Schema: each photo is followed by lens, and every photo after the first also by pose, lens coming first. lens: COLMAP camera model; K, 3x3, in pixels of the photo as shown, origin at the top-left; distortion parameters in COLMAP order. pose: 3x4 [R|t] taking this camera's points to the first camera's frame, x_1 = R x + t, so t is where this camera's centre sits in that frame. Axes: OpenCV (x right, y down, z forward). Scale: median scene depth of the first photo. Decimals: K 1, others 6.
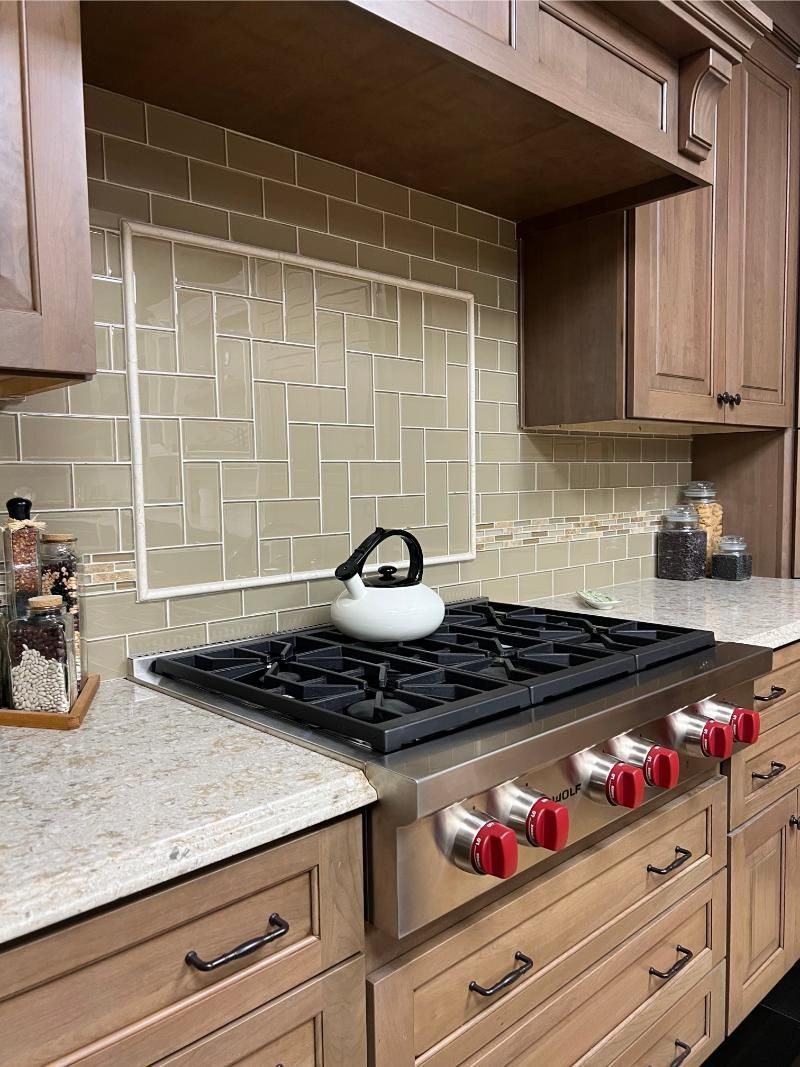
lens RADIAL K [[801.7, 0, 400.0], [0, 801.7, 533.5], [0, 0, 1]] dist [0.013243, -0.004169]
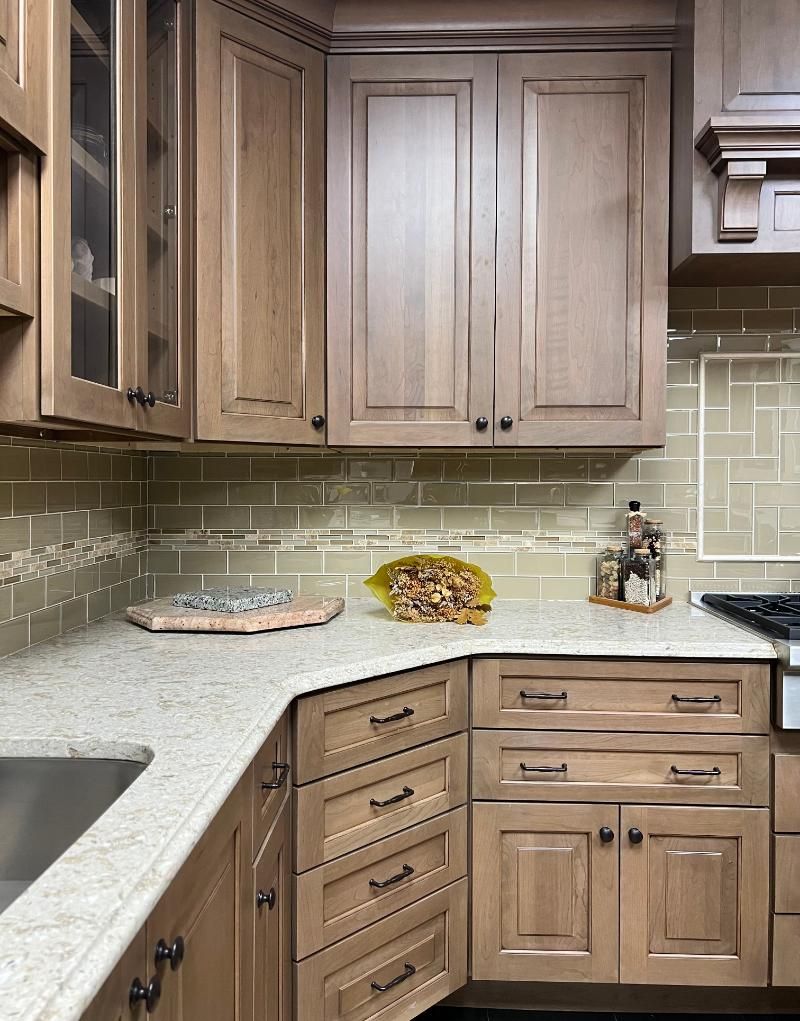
lens RADIAL K [[787.9, 0, 400.1], [0, 787.9, 498.8], [0, 0, 1]] dist [0.009258, -0.000210]
pose [[0.693447, 0.038059, -0.719501, 0.547344], [-0.067627, 0.997634, -0.012408, 0.015721], [0.717327, 0.057262, 0.694380, -0.811773]]
